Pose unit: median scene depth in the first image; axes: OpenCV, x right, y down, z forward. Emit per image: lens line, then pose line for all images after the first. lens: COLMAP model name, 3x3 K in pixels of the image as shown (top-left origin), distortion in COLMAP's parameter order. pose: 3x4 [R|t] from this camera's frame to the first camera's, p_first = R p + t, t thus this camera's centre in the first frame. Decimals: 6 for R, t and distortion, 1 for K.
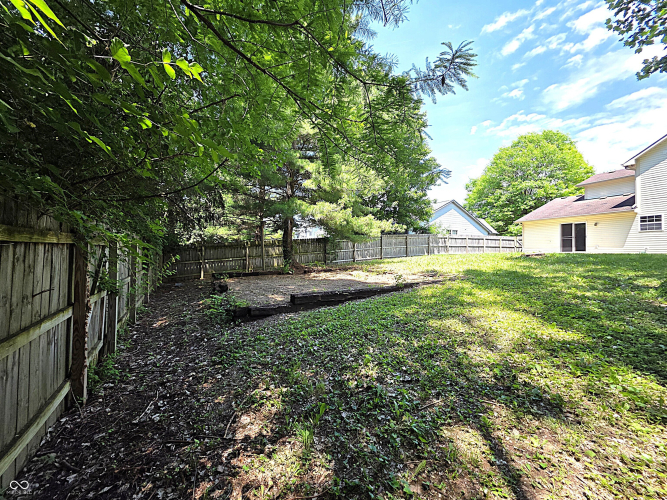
lens RADIAL K [[270.1, 0, 333.5], [0, 270.1, 250.0], [0, 0, 1]] dist [-0.001943, -0.000274]
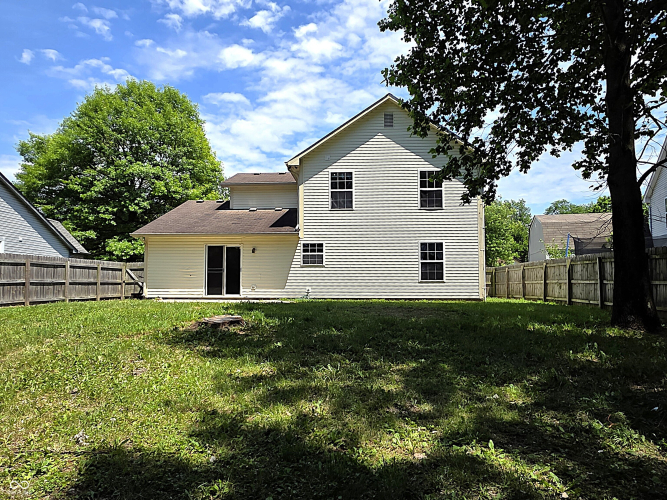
lens RADIAL K [[475.5, 0, 333.5], [0, 475.5, 250.0], [0, 0, 1]] dist [0.000916, 0.003334]
pose [[0.483958, 0.055441, 0.873333, 0.071280], [-0.005408, 0.998162, -0.060368, -0.021710], [-0.875075, 0.024492, 0.483368, 0.213303]]
